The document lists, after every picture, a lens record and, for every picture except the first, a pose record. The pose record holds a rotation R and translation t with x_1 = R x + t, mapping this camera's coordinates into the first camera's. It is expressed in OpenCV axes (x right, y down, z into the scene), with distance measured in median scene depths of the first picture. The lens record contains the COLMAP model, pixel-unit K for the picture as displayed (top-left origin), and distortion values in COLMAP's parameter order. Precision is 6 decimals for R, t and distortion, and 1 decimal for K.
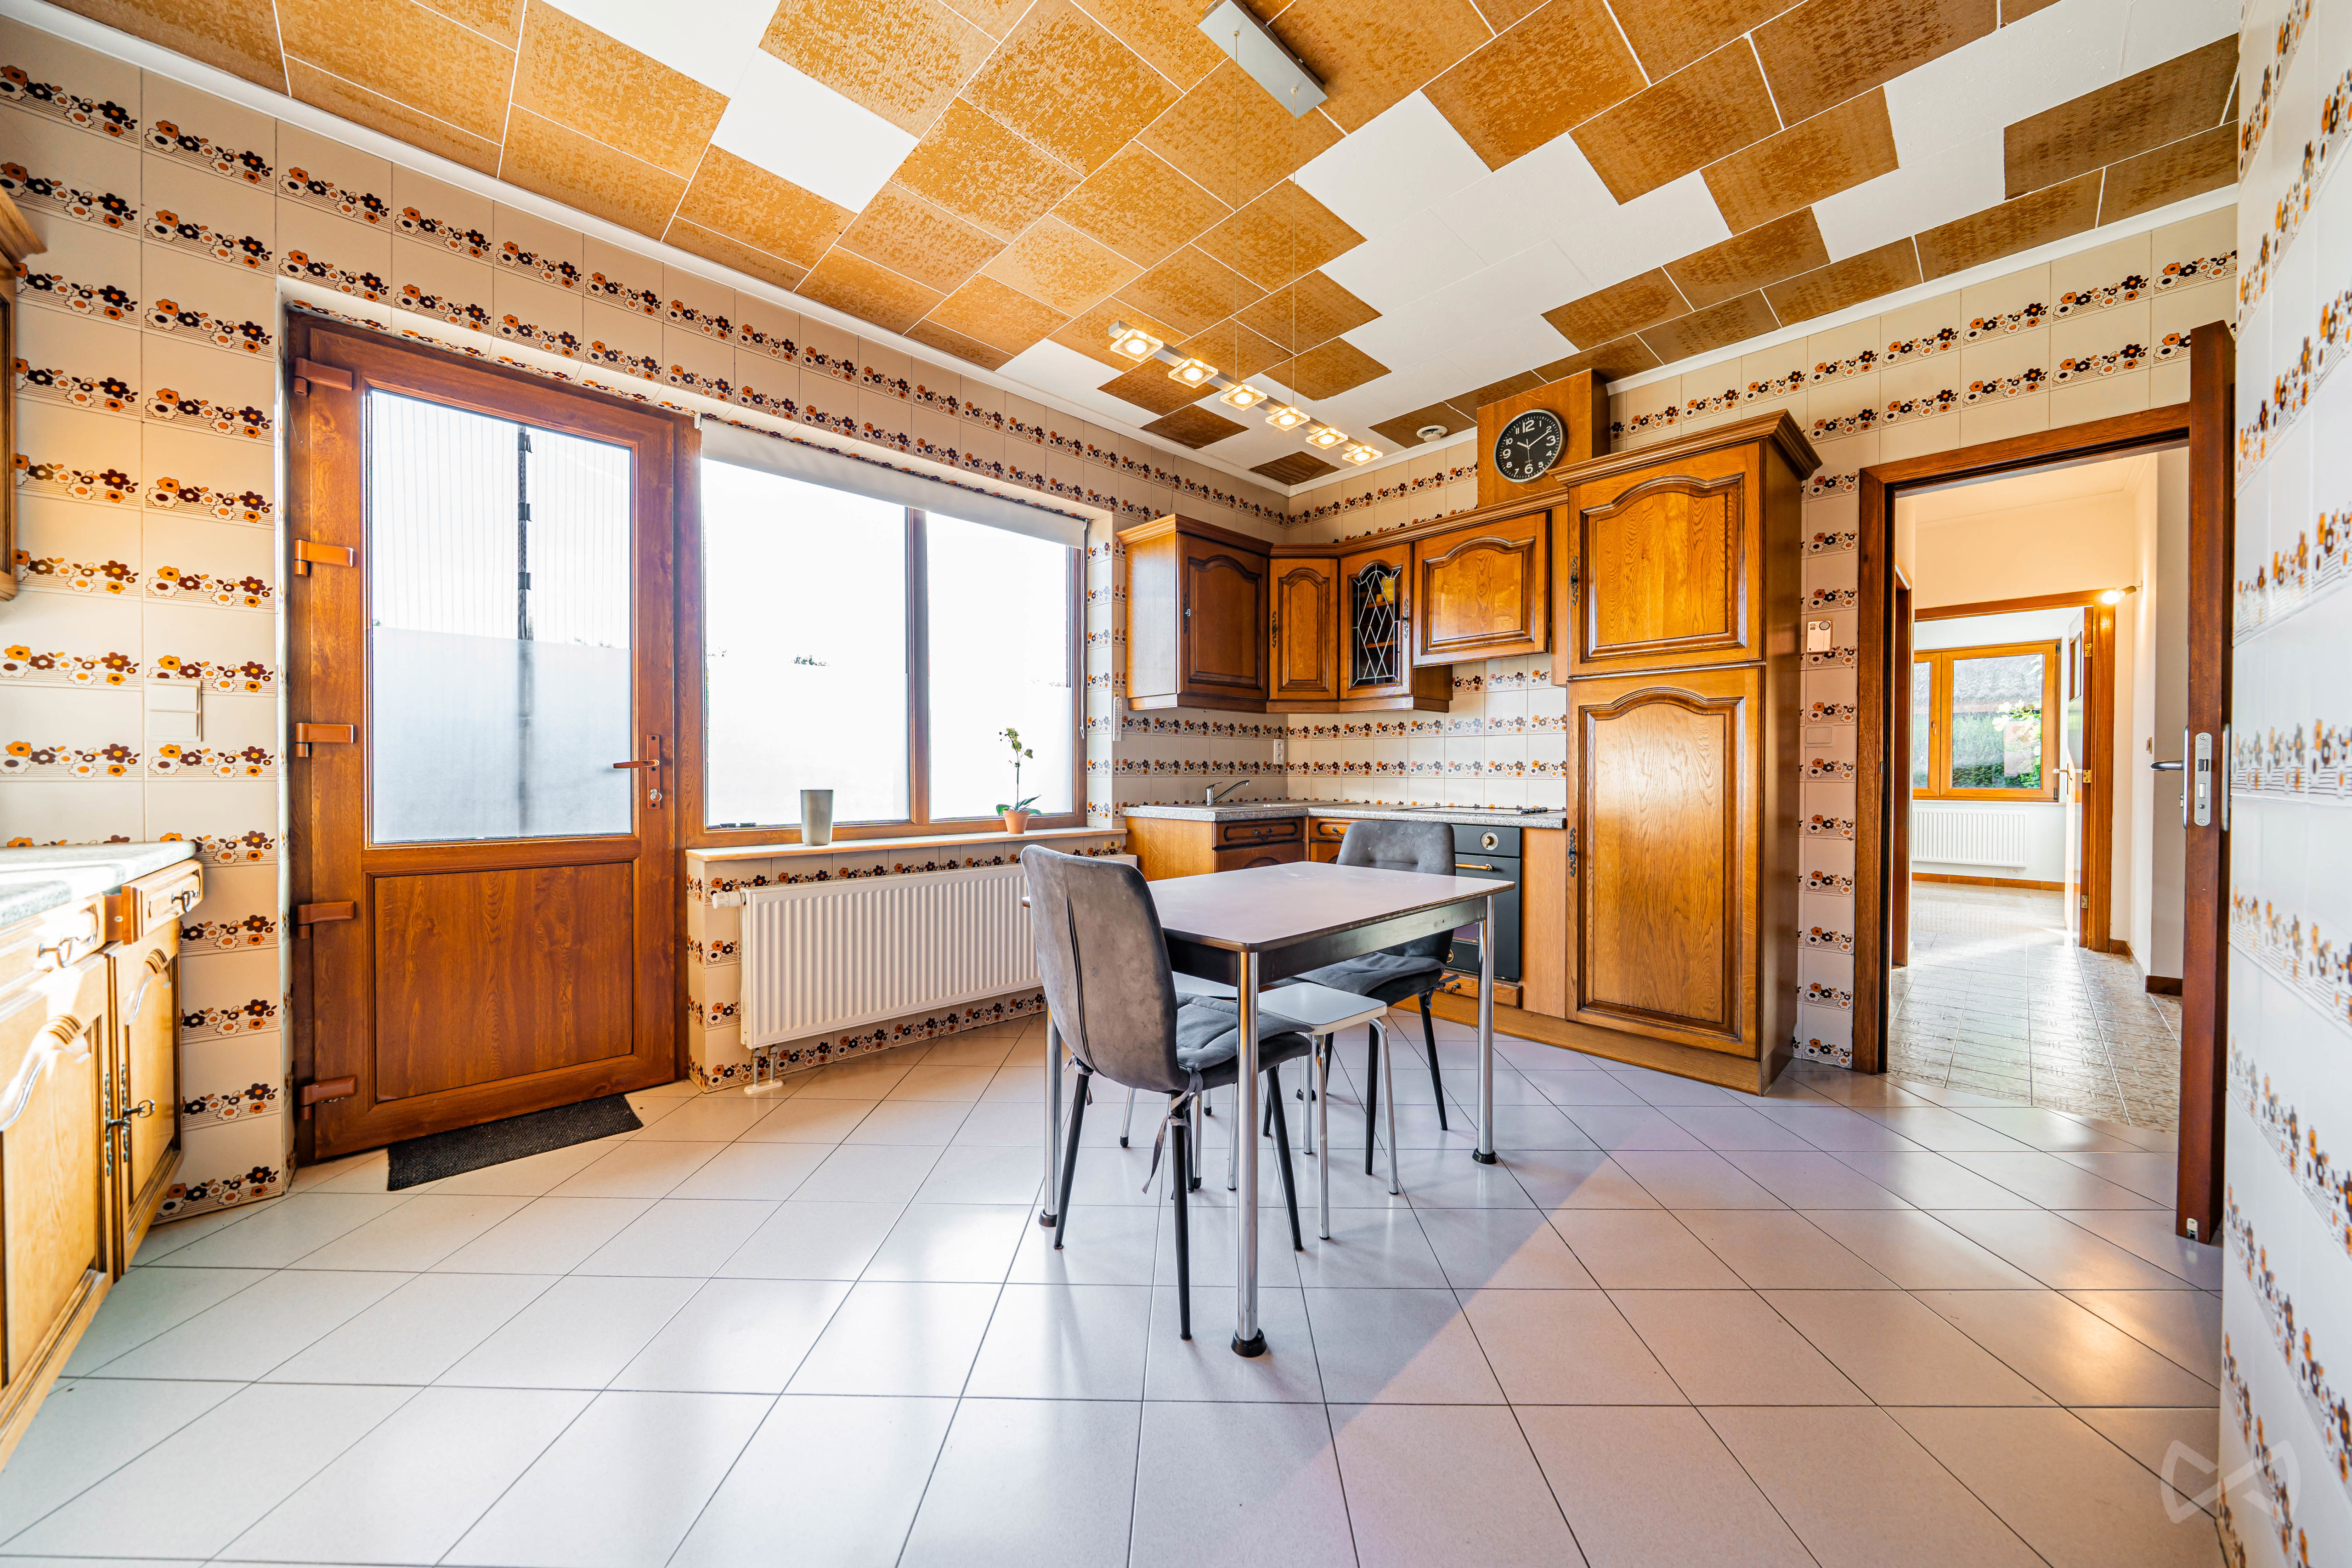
lens RADIAL K [[804.9, 0, 1170.3], [0, 804.9, 779.6], [0, 0, 1]] dist [-0.002566, -0.000216]
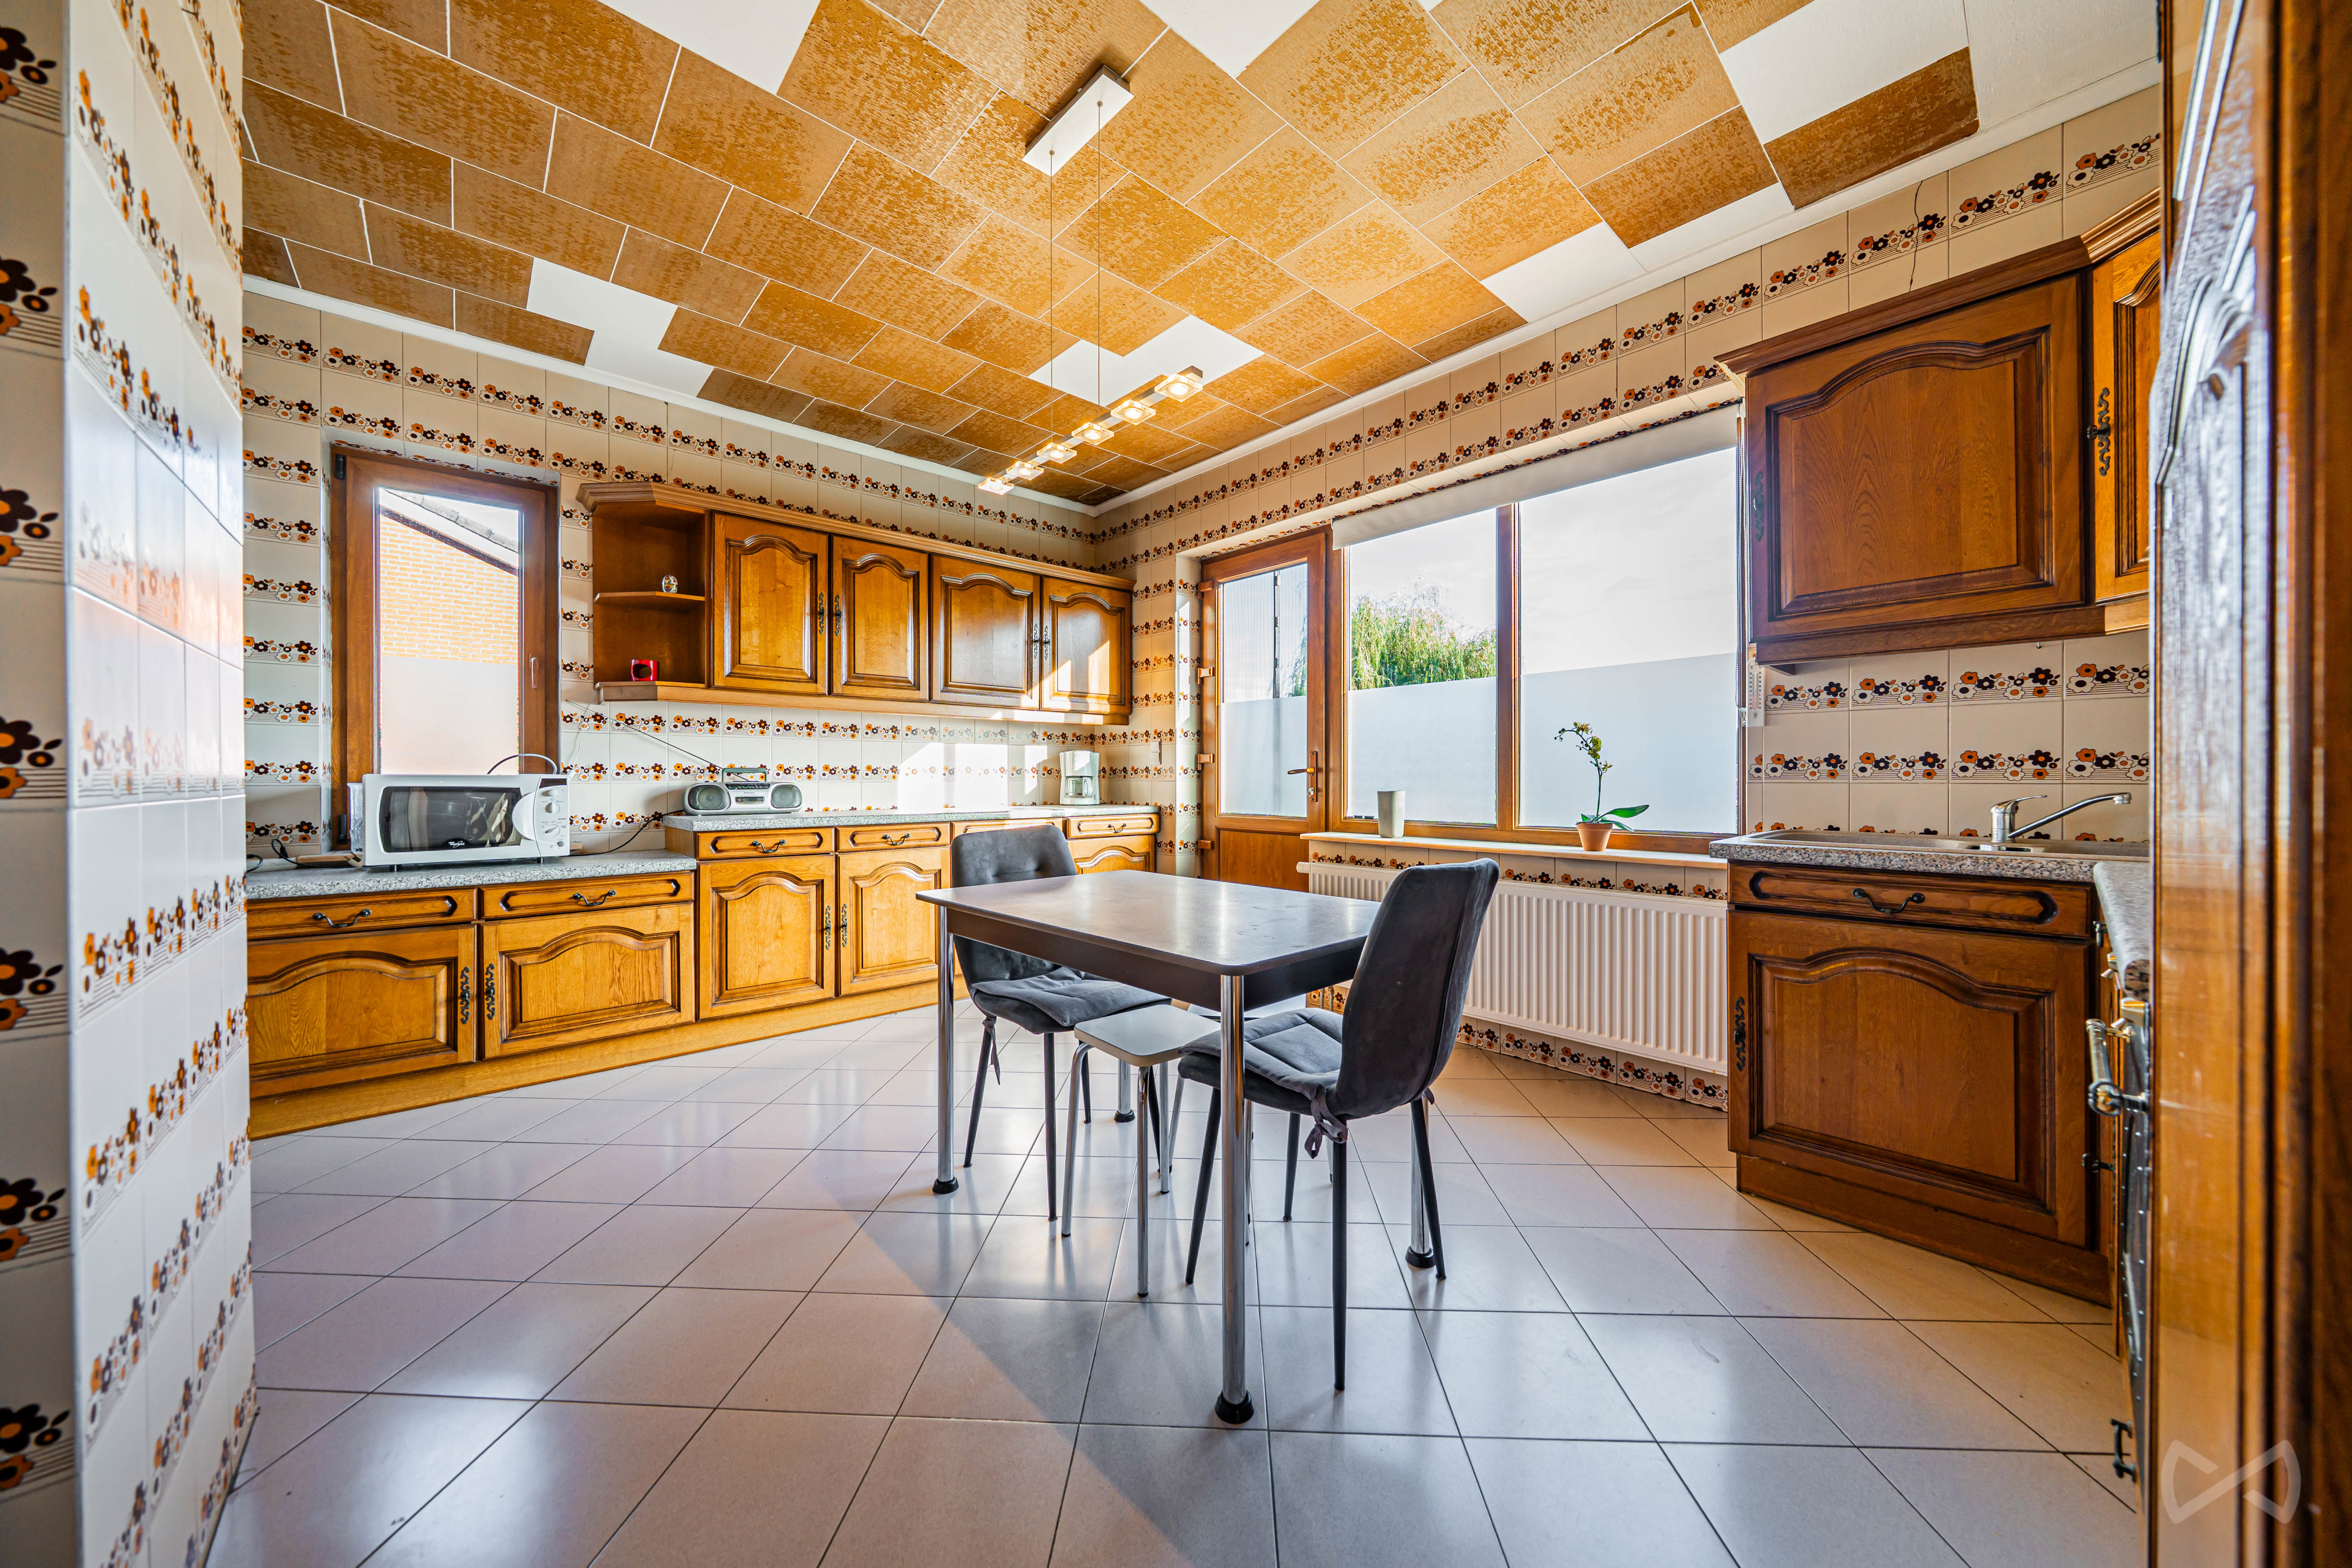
lens RADIAL K [[804.8, 0, 1170.3], [0, 804.8, 779.6], [0, 0, 1]] dist [-0.002566, -0.000216]
pose [[-0.032638, 0.002803, -0.999463, 0.817343], [-0.007058, 0.999970, 0.003035, -0.006454], [0.999442, 0.007153, -0.032617, 0.769617]]
